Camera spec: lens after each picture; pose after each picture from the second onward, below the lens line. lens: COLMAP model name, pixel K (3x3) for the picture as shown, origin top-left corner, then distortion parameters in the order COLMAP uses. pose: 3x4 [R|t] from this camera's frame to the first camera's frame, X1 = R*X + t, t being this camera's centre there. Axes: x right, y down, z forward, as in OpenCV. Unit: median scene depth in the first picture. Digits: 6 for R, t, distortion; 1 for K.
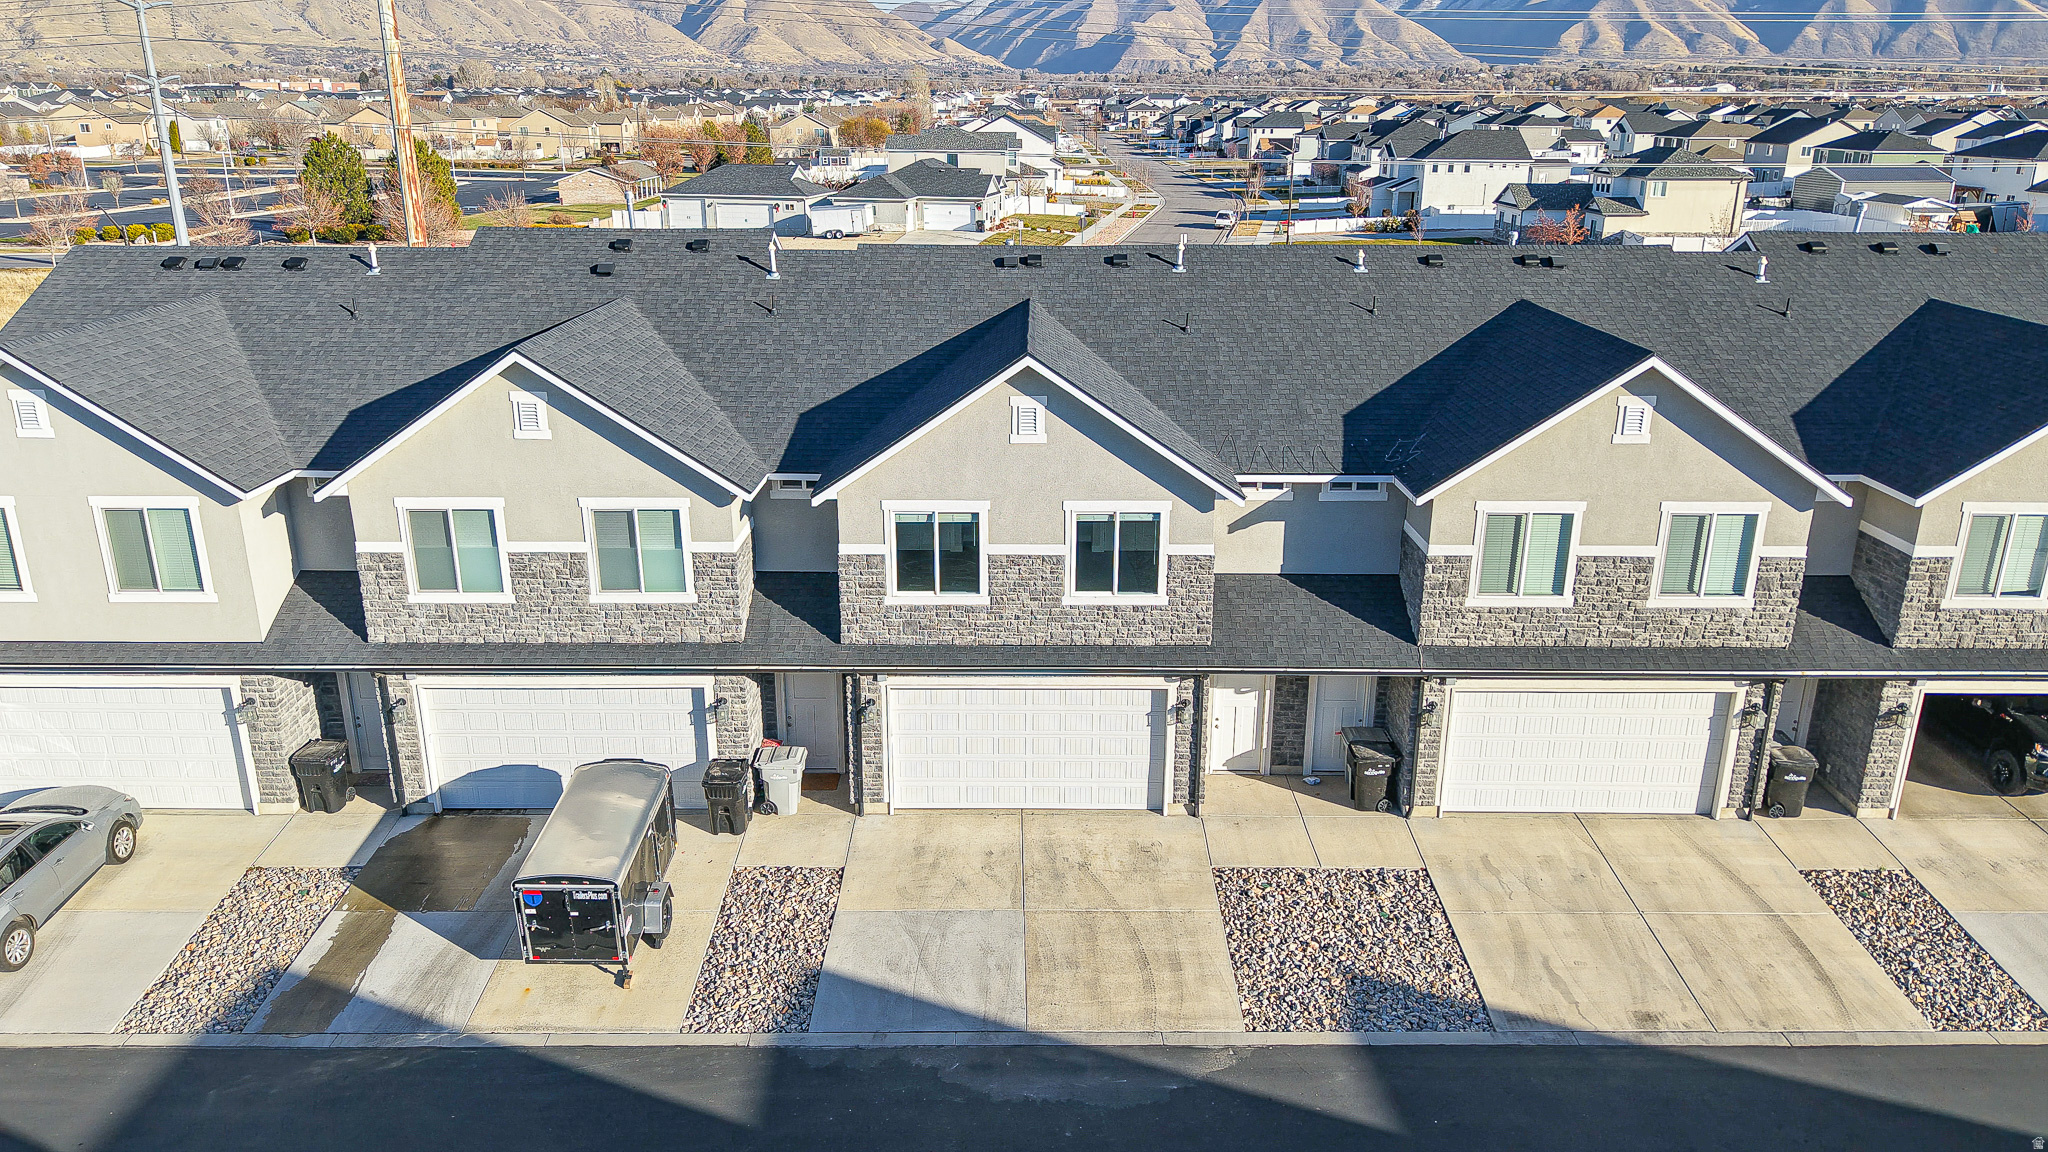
lens RADIAL K [[1433.7, 0, 1018.5], [0, 1433.7, 542.6], [0, 0, 1]] dist [0.026513, -0.039183]
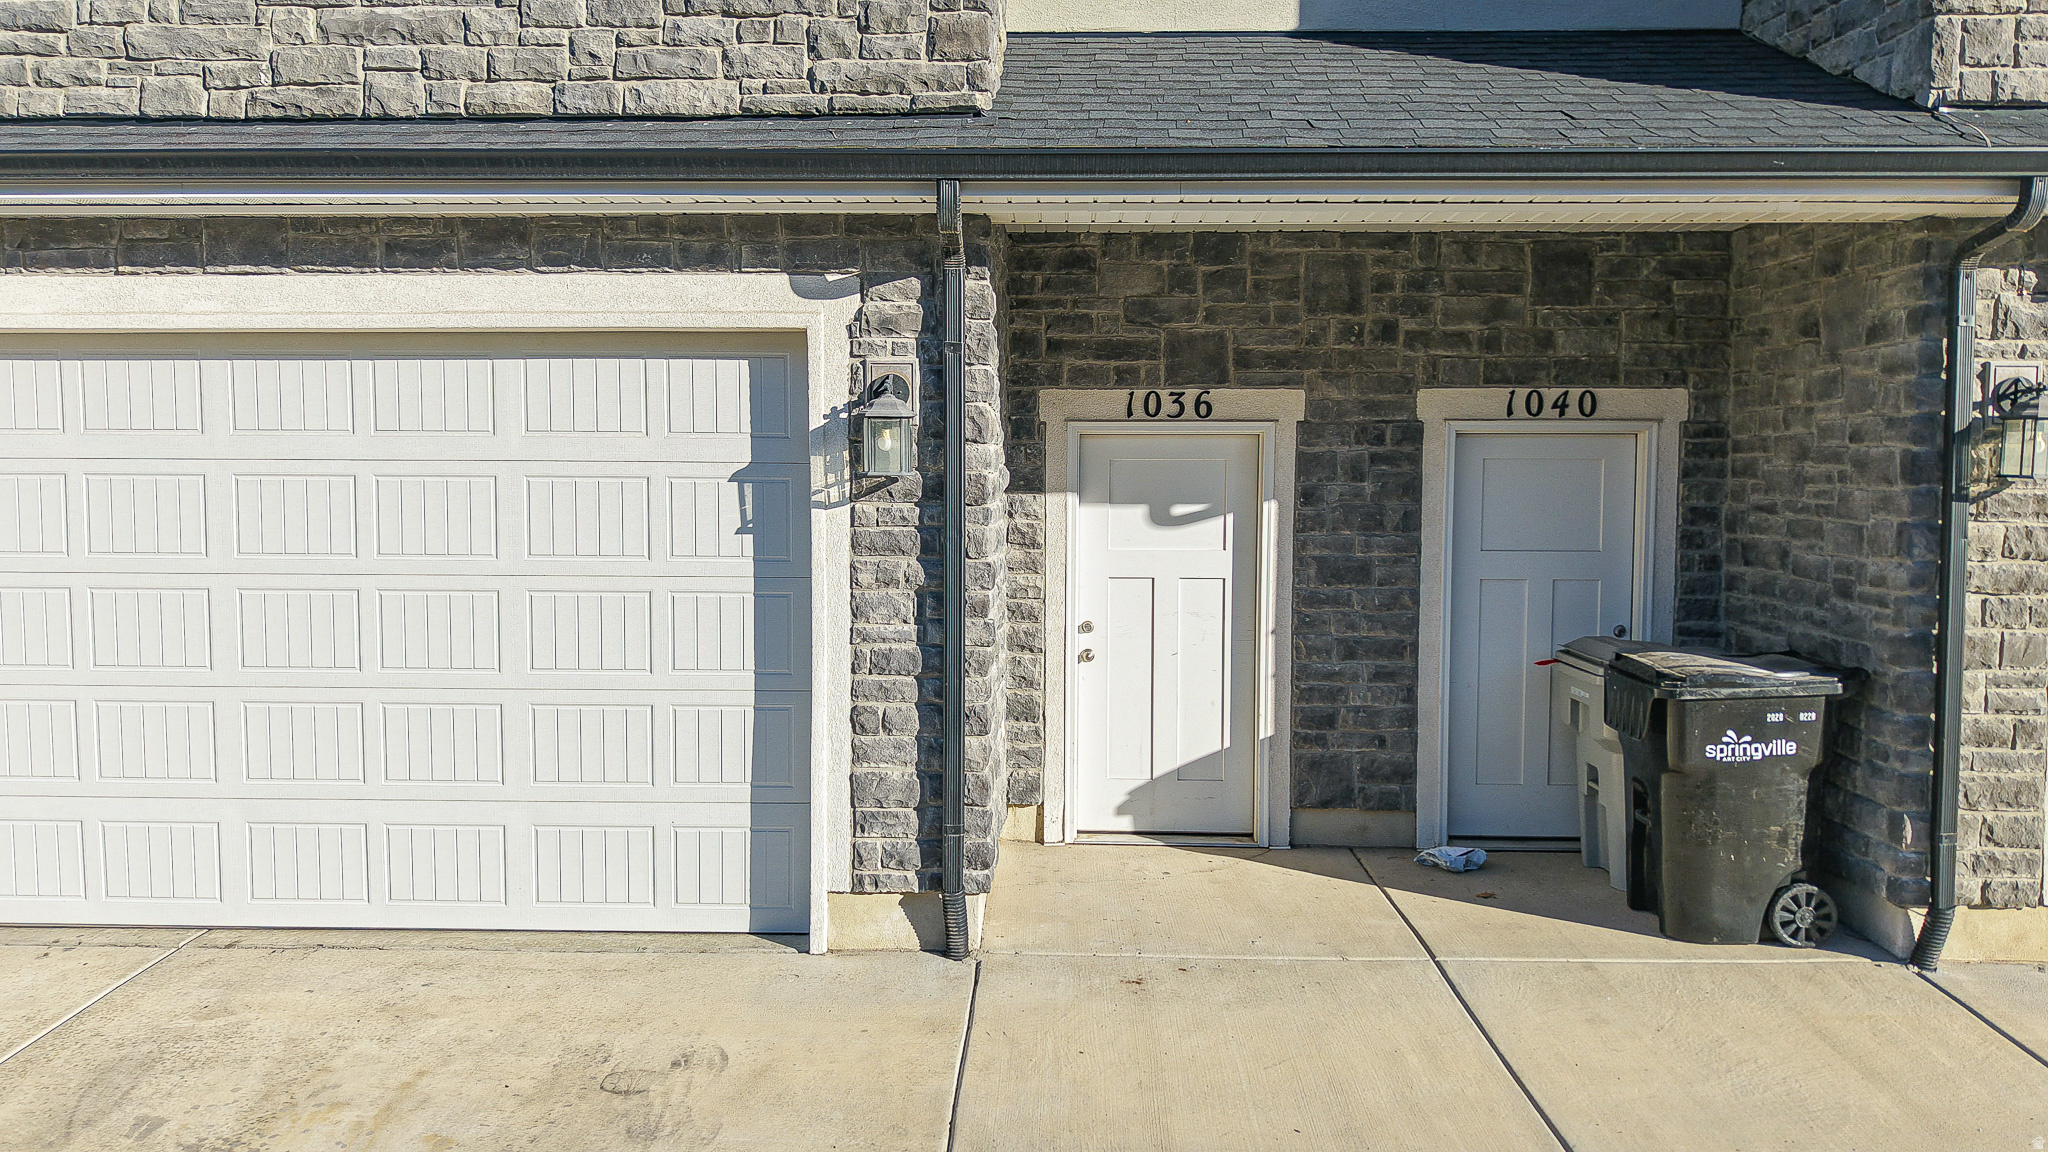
lens RADIAL K [[1433.7, 0, 1027.9], [0, 1433.7, 576.3], [0, 0, 1]] dist [0.026513, -0.039183]
pose [[0.999911, 0.001600, -0.013239, 0.142984], [-0.004725, 0.970867, -0.239571, 0.194413], [0.012470, 0.239612, 0.970789, 0.802474]]
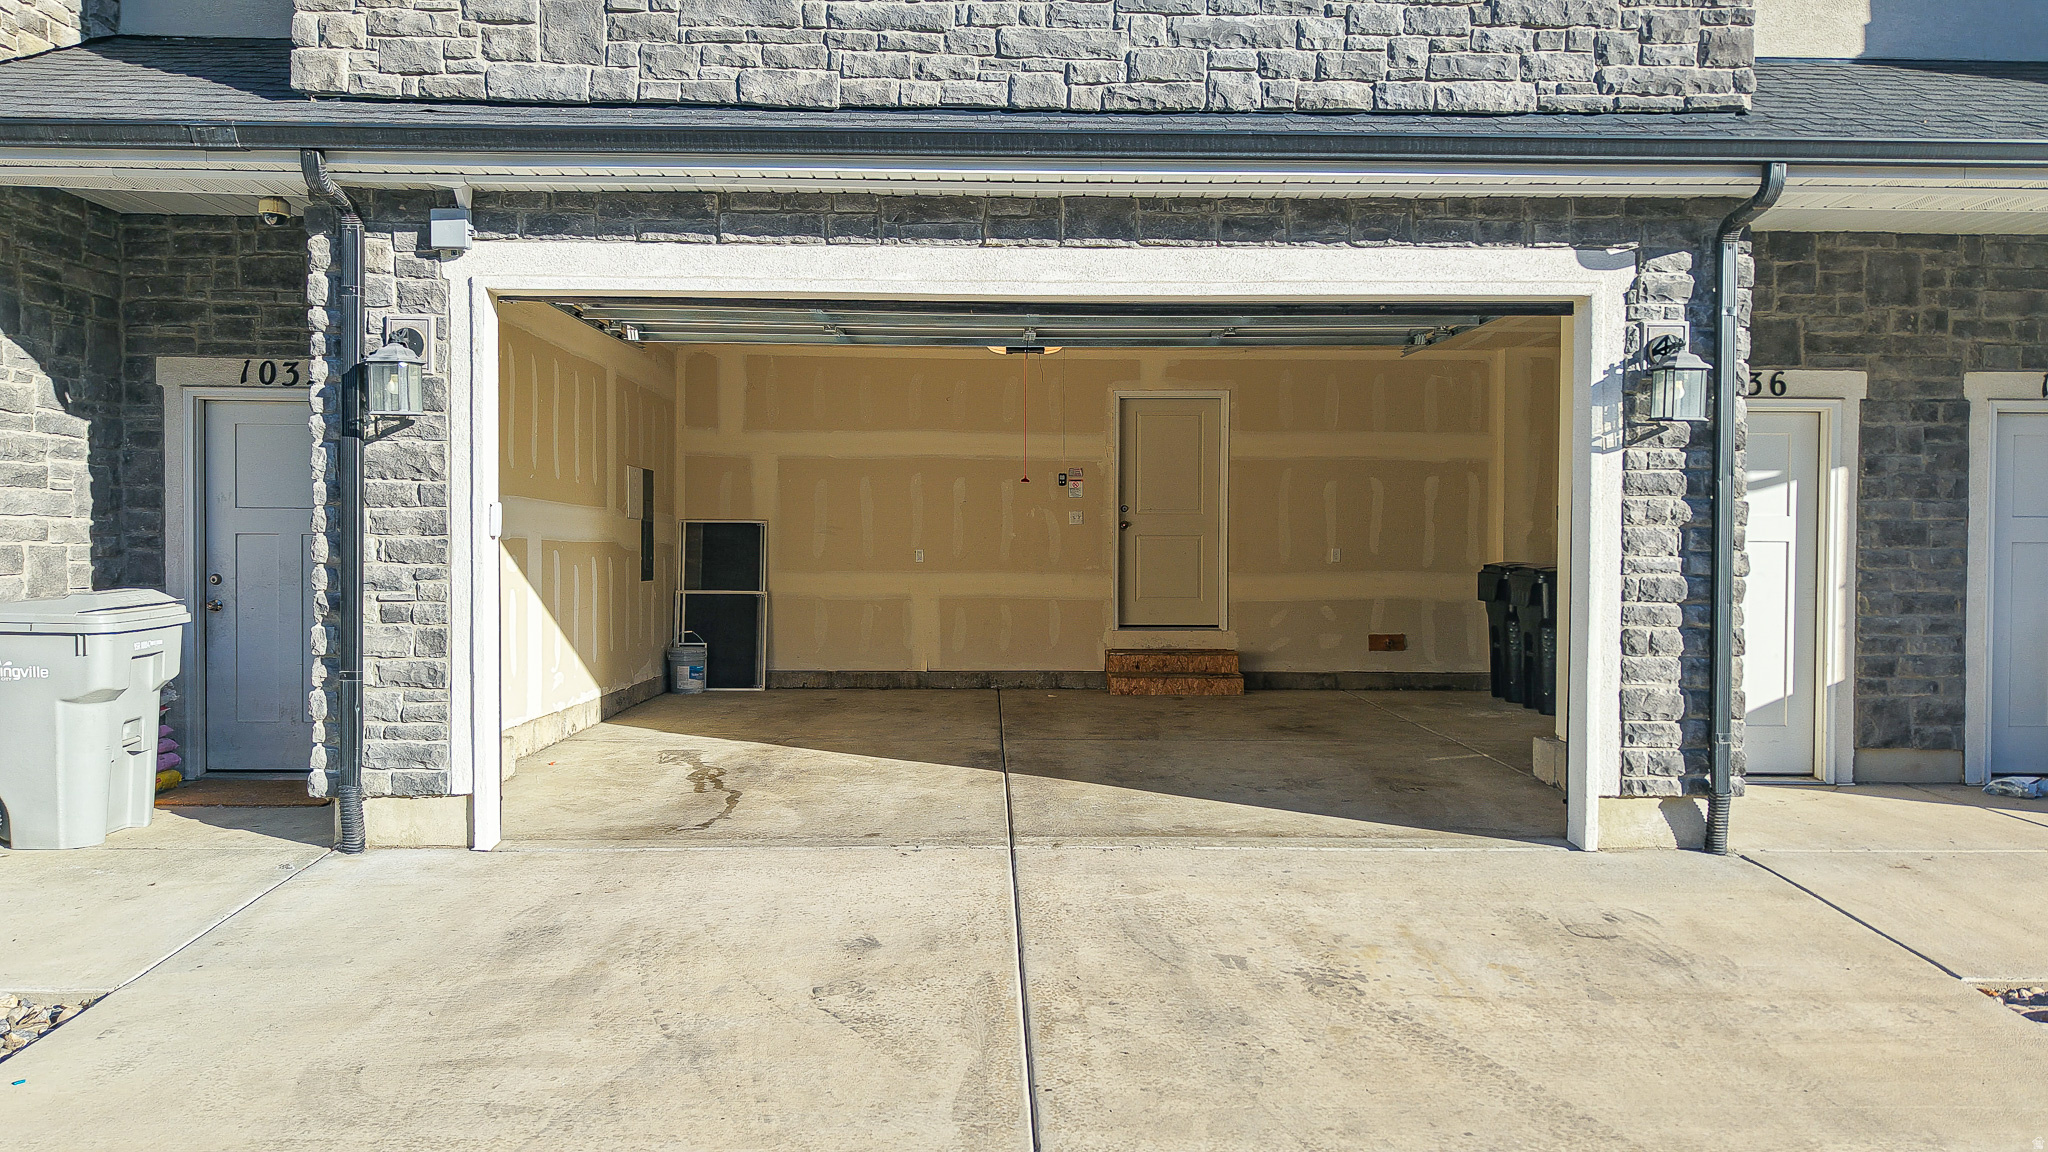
lens RADIAL K [[1433.7, 0, 1021.8], [0, 1433.7, 576.0], [0, 0, 1]] dist [0.026513, -0.039183]
pose [[0.999727, 0.001776, 0.023301, -0.002014], [0.004850, 0.959625, -0.281240, 0.222934], [-0.022859, 0.281276, 0.959355, 0.780421]]
